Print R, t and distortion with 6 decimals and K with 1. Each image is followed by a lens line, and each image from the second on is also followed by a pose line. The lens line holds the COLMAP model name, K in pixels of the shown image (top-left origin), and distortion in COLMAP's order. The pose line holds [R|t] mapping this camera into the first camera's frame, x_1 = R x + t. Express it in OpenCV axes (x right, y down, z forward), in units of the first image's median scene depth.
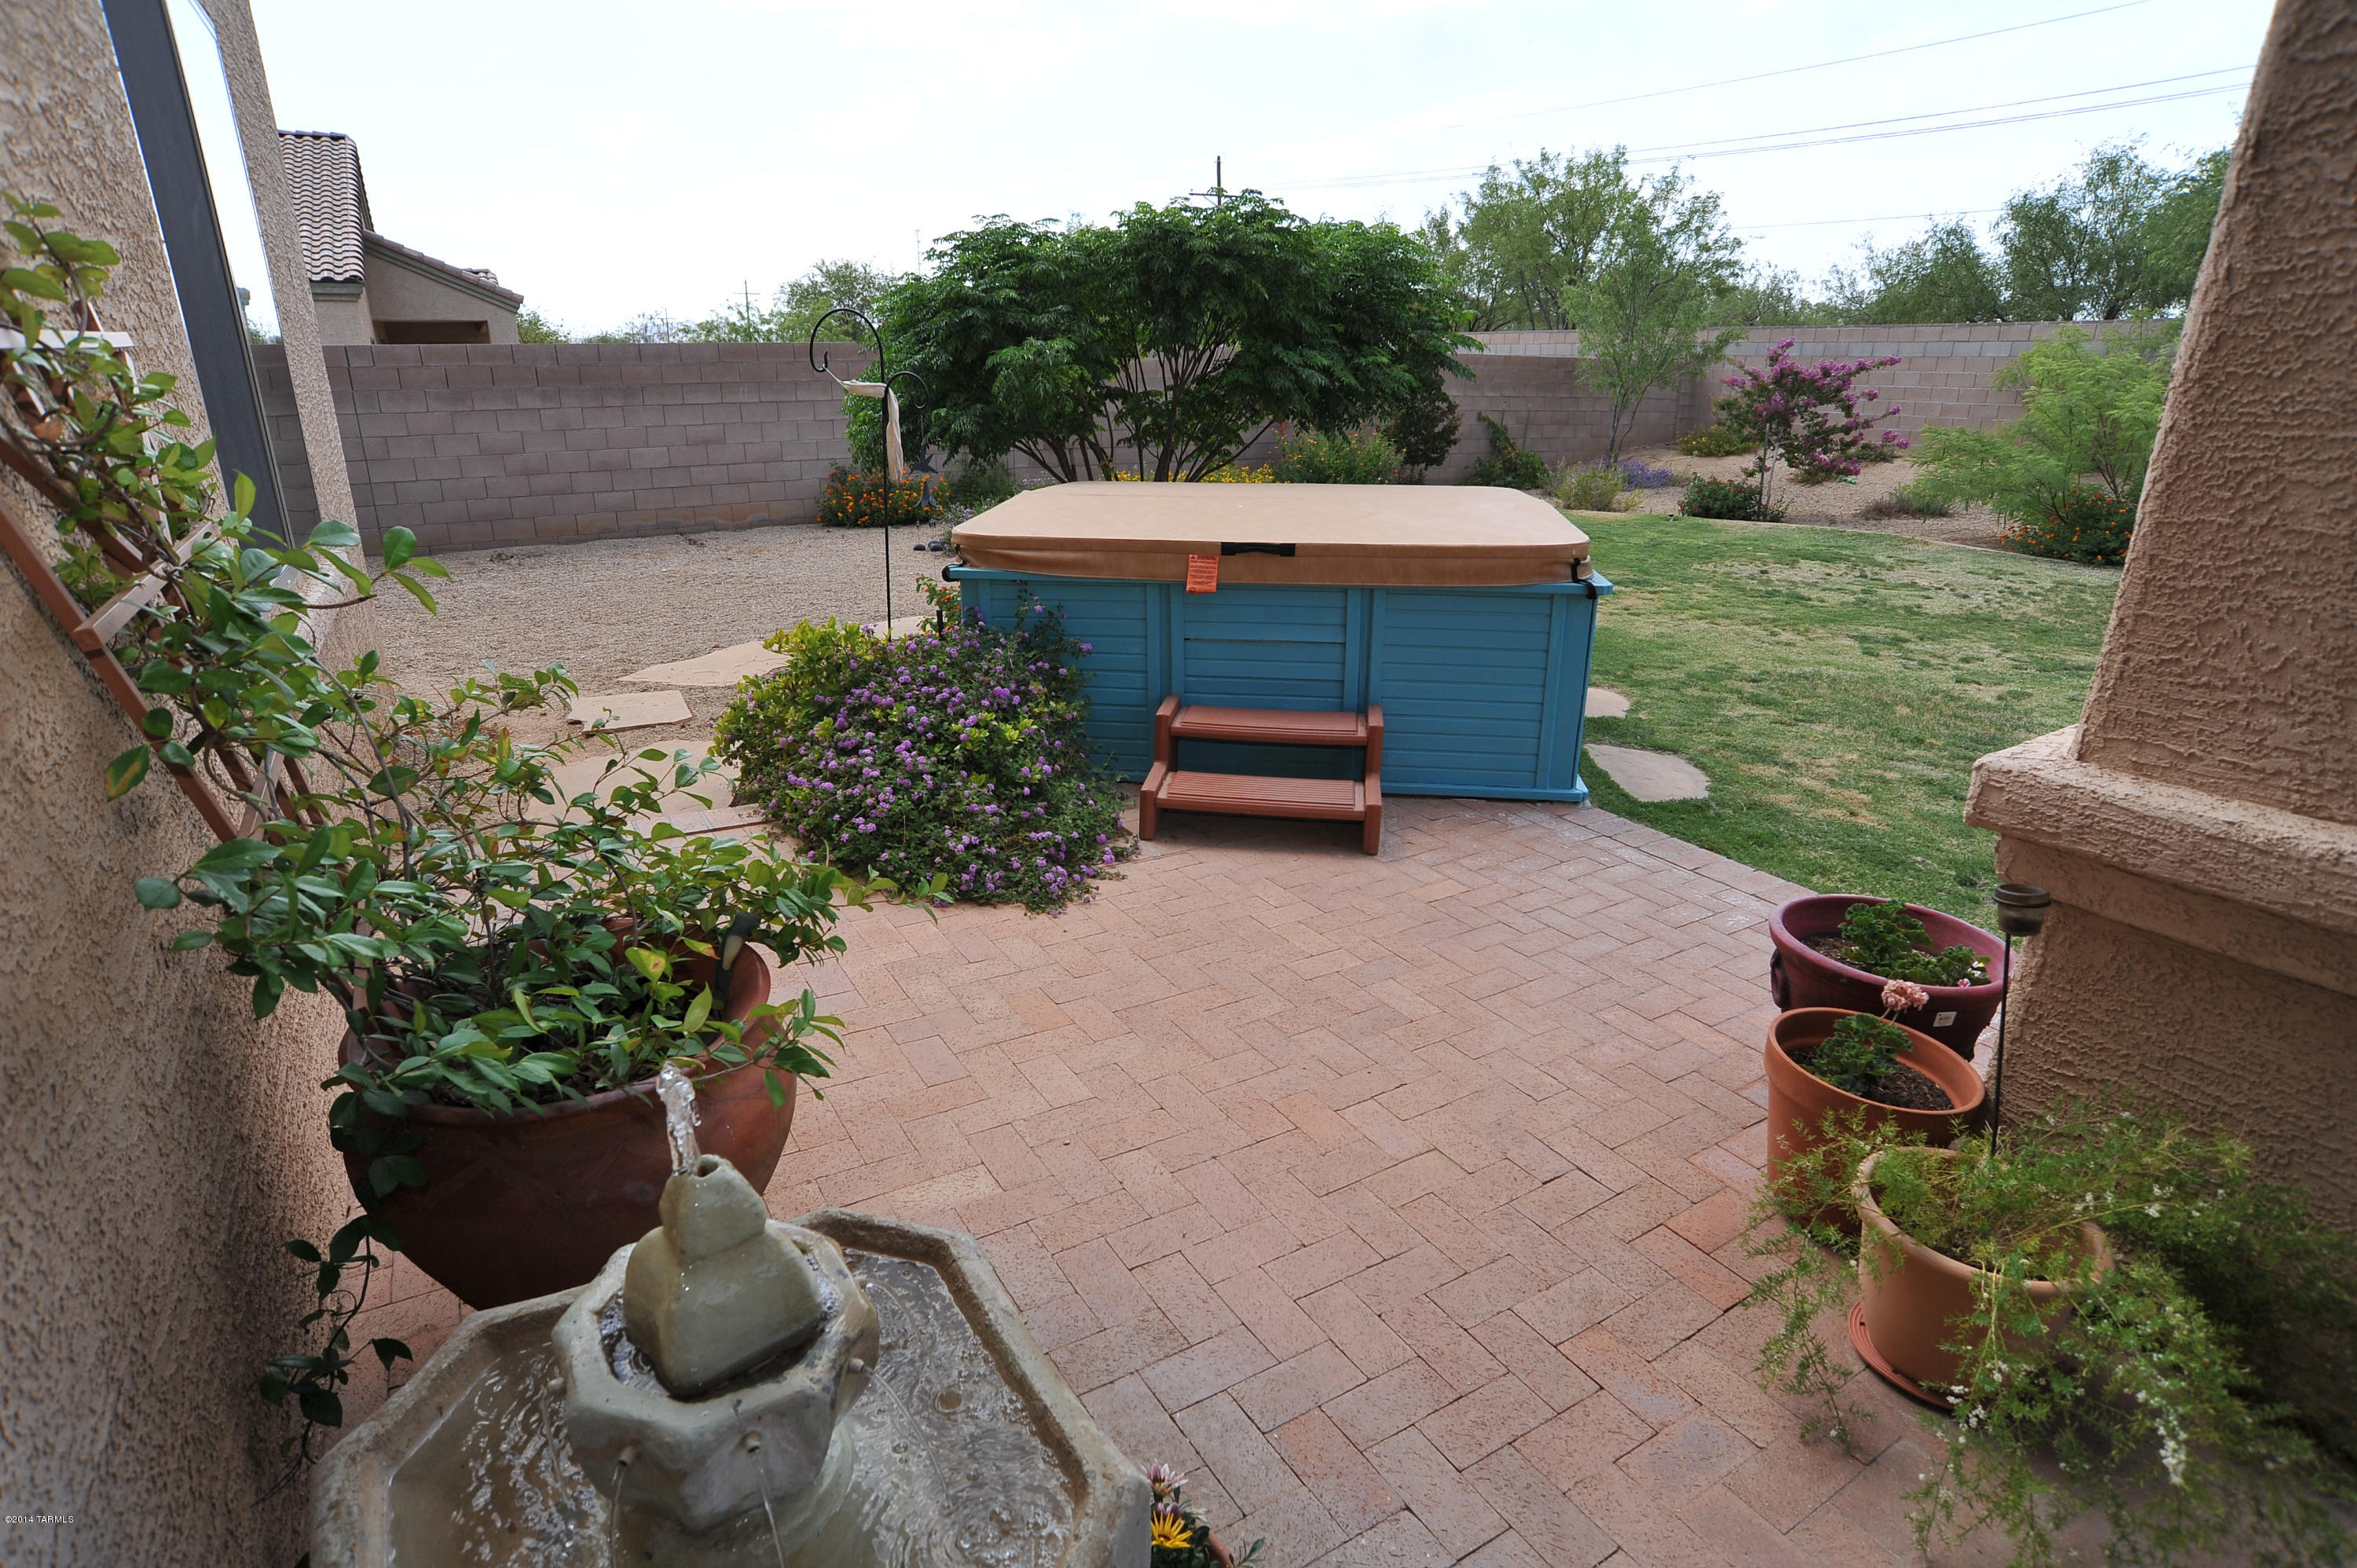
lens RADIAL K [[1201.5, 0, 1178.5], [0, 1201.5, 784.0], [0, 0, 1]] dist [-0.104094, 0.050790]
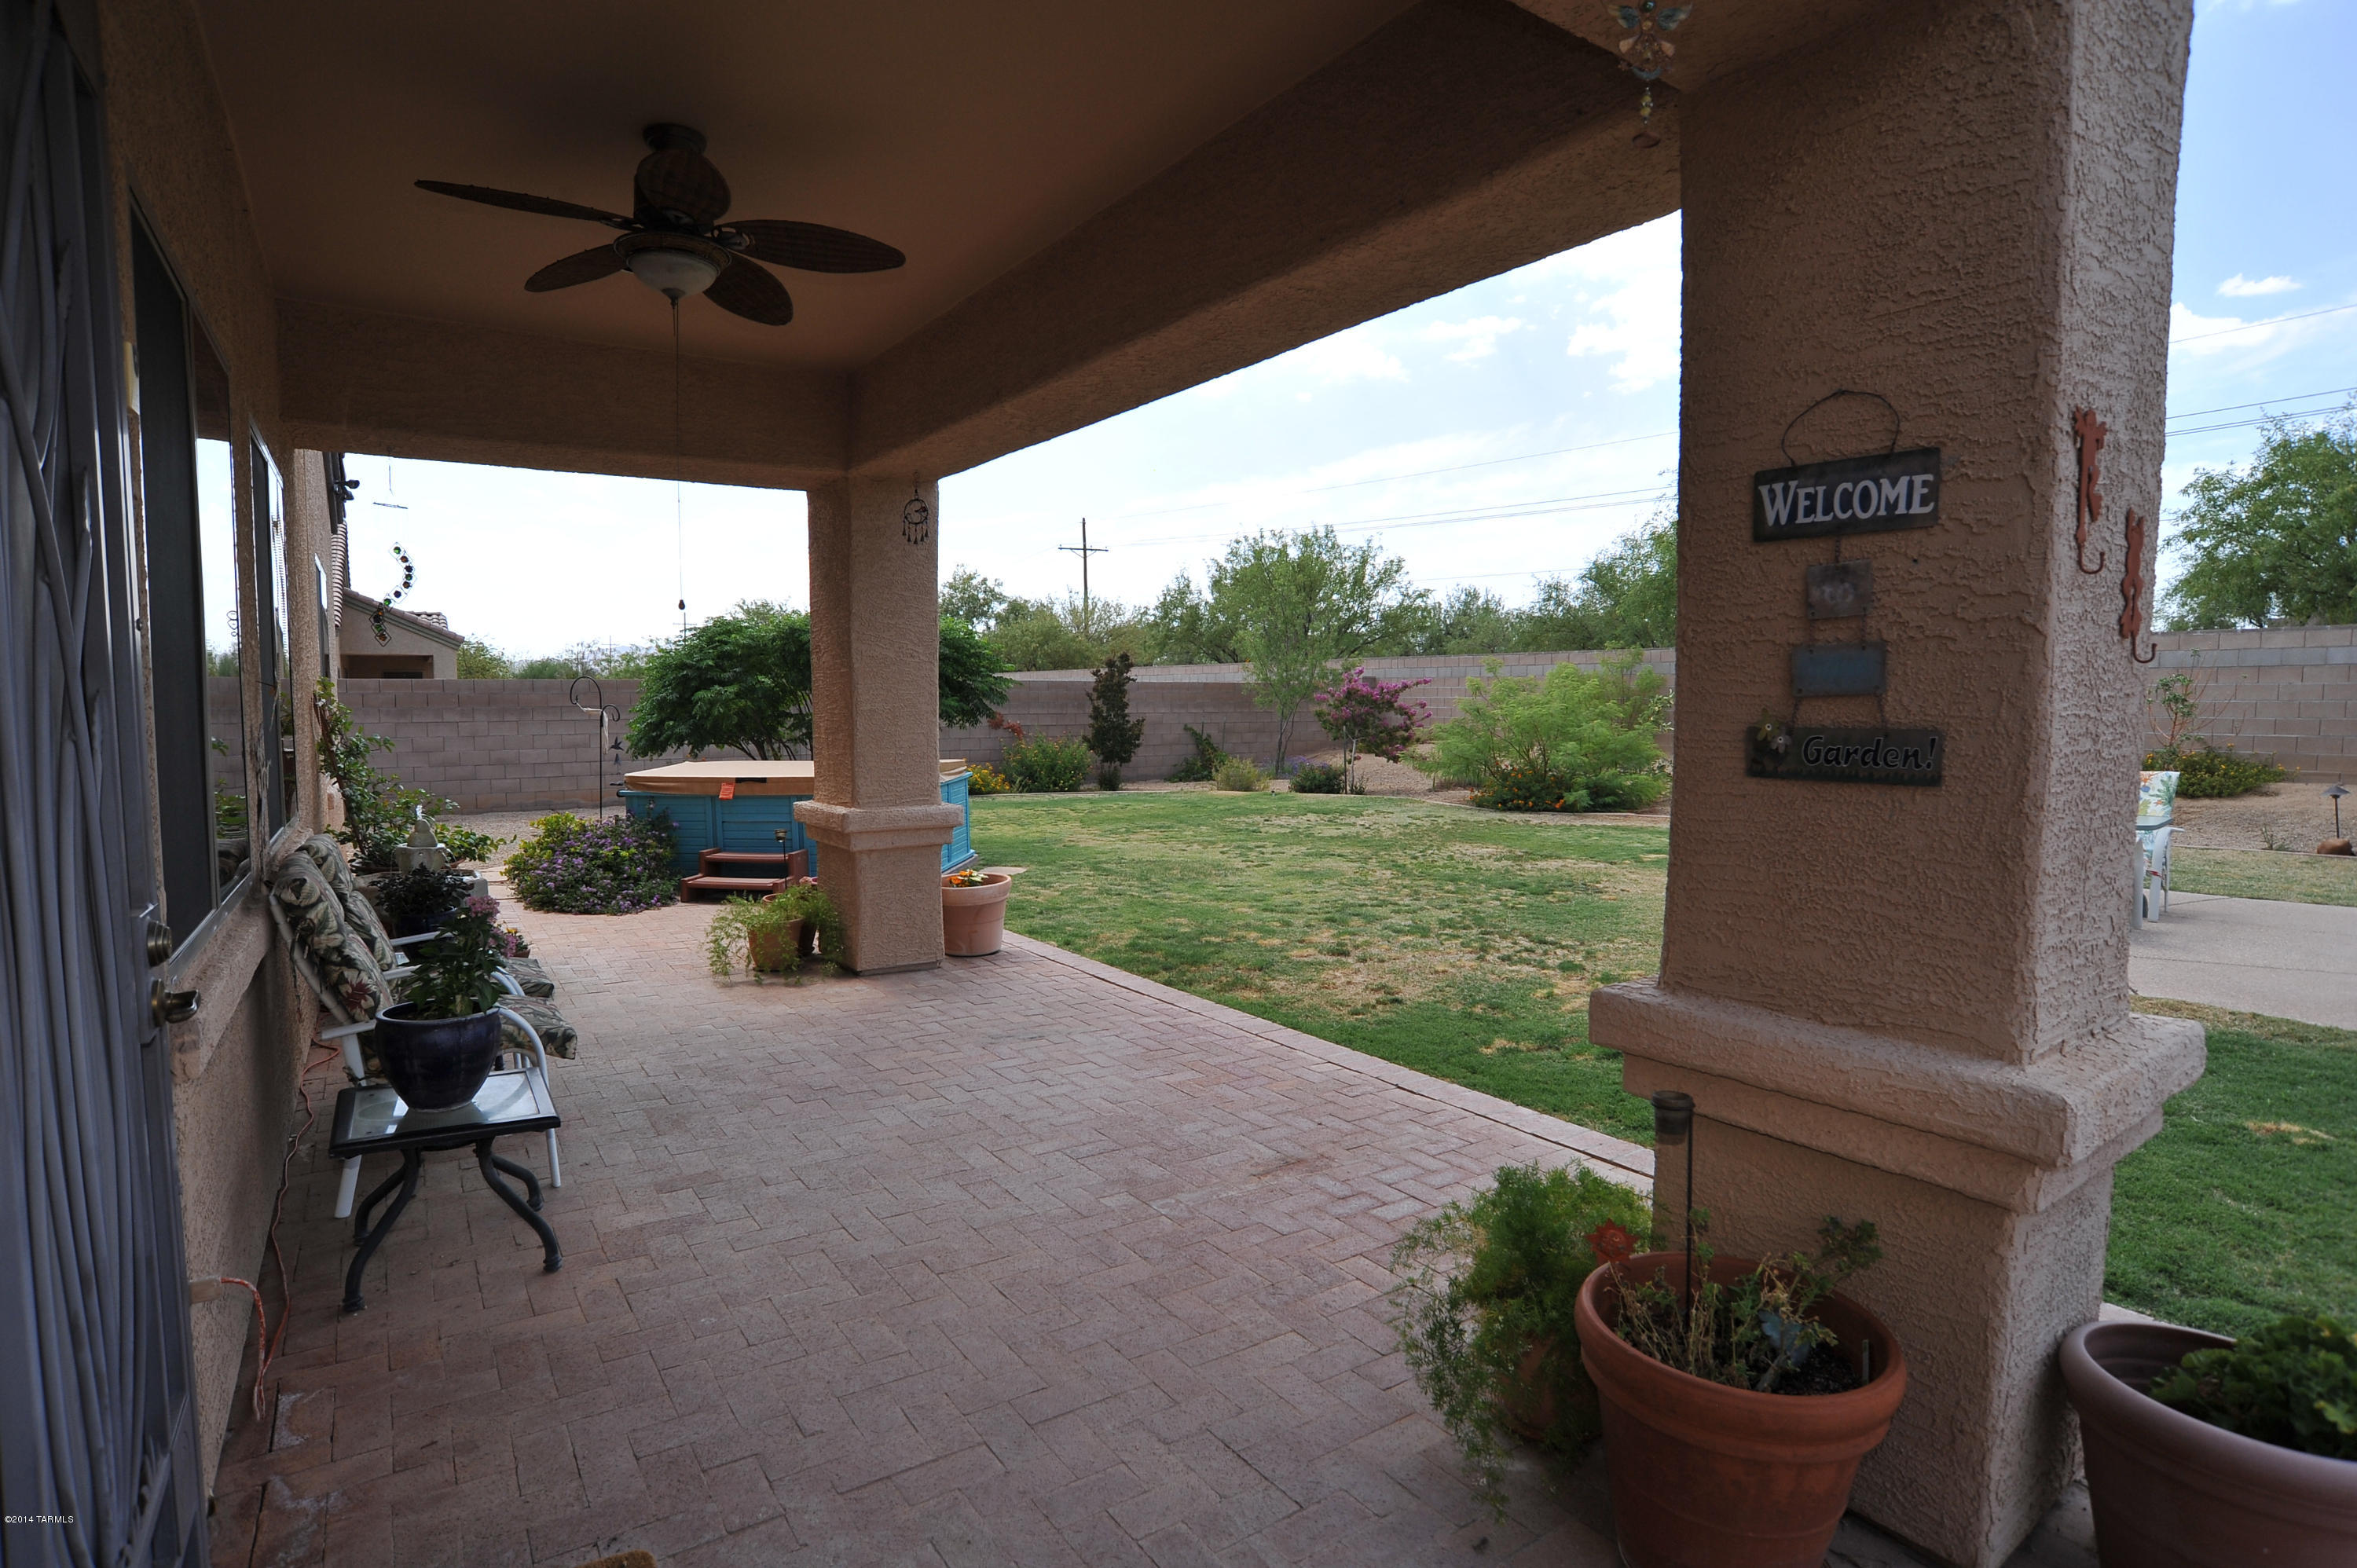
lens RADIAL K [[1201.5, 0, 1178.5], [0, 1201.5, 784.0], [0, 0, 1]] dist [-0.104094, 0.050790]
pose [[0.998441, -0.008837, 0.055118, 0.256618], [0.022672, 0.966475, -0.255756, 0.137684], [-0.051010, 0.256607, 0.965169, -0.411006]]
